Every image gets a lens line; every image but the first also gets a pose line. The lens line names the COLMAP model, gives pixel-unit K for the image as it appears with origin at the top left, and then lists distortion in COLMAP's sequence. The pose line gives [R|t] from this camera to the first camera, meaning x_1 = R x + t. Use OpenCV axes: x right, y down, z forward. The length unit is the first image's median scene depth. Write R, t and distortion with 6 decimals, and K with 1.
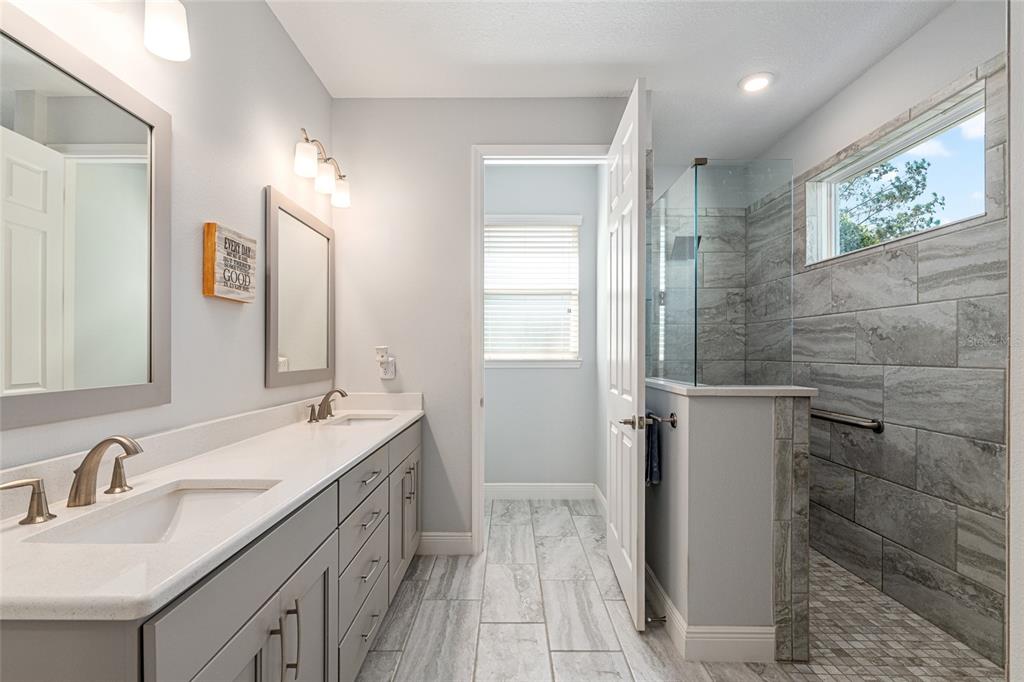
lens RADIAL K [[464.7, 0, 507.7], [0, 464.7, 349.8], [0, 0, 1]] dist [-0.001068, 0.000226]
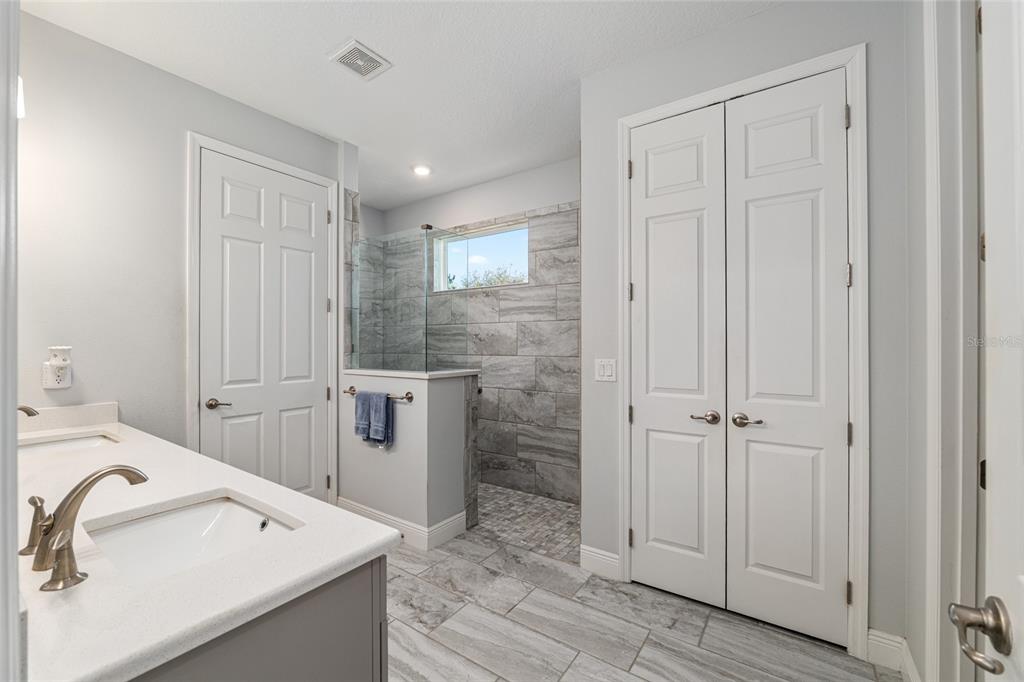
lens RADIAL K [[420.7, 0, 509.1], [0, 420.7, 341.6], [0, 0, 1]] dist [-0.012054, -0.000451]
pose [[0.571999, 0.001588, 0.820253, -0.522985], [-0.001920, 0.999998, -0.000597, -0.021430], [-0.820252, -0.001233, 0.572001, -0.014179]]
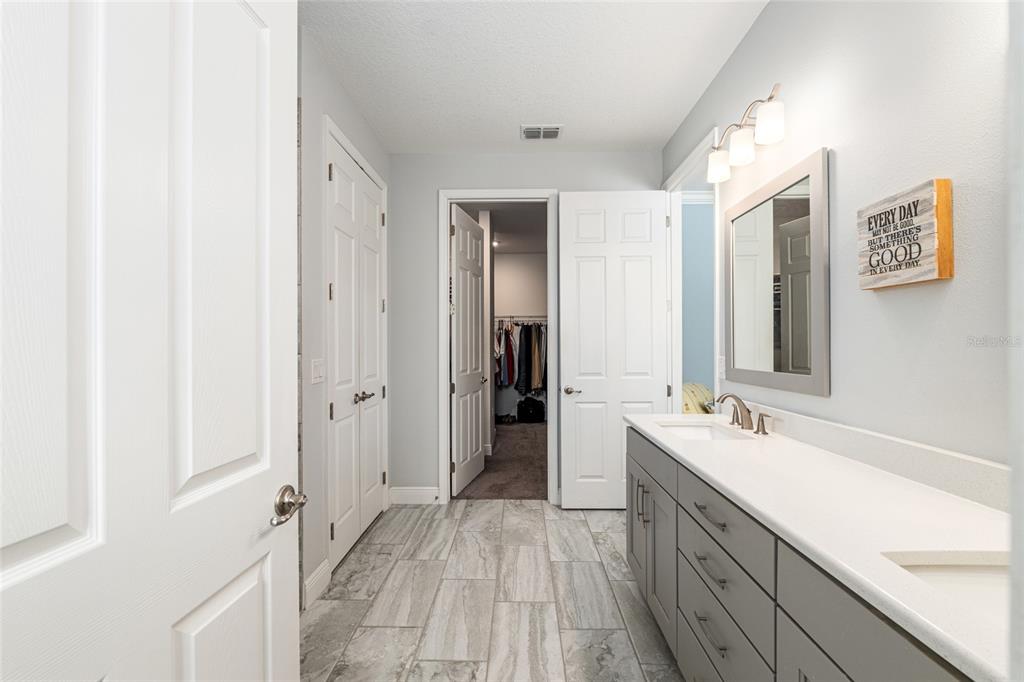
lens RADIAL K [[441.3, 0, 511.7], [0, 441.3, 341.2], [0, 0, 1]] dist [-0.002190, -0.000477]
pose [[-0.999958, 0.000334, 0.009161, 0.025363], [0.000216, 0.999917, -0.012881, -0.006078], [-0.009164, -0.012878, -0.999875, 1.427855]]
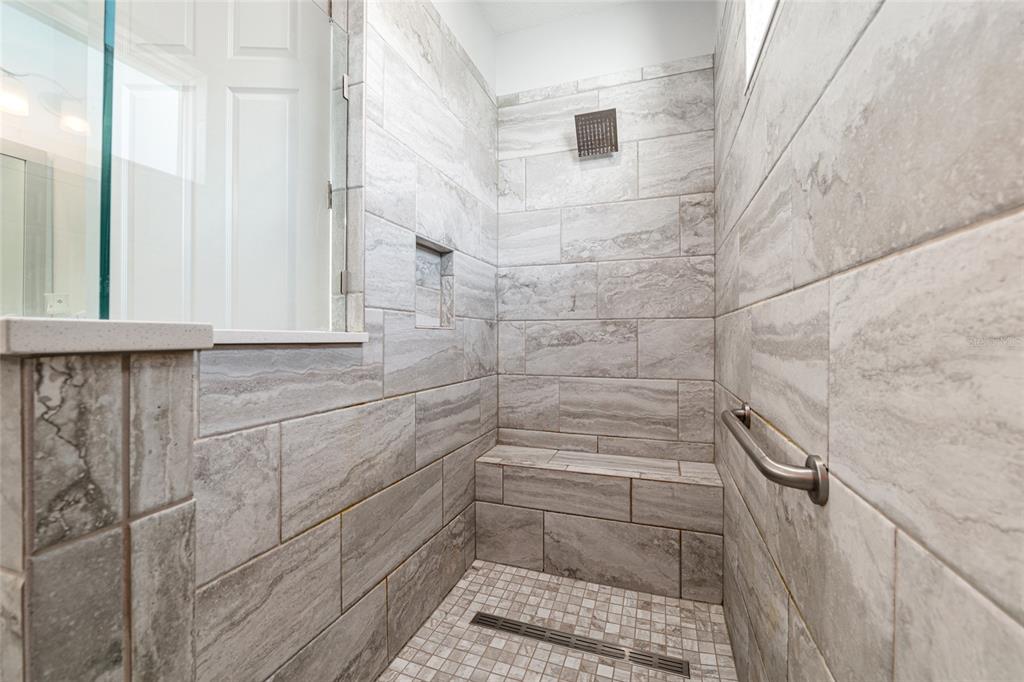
lens RADIAL K [[420.7, 0, 511.1], [0, 420.7, 336.2], [0, 0, 1]] dist [-0.012054, -0.000451]
pose [[0.944193, -0.004357, -0.329364, 0.804675], [0.004865, 0.999988, 0.000717, 0.079224], [0.329357, -0.002280, 0.944203, 0.778545]]
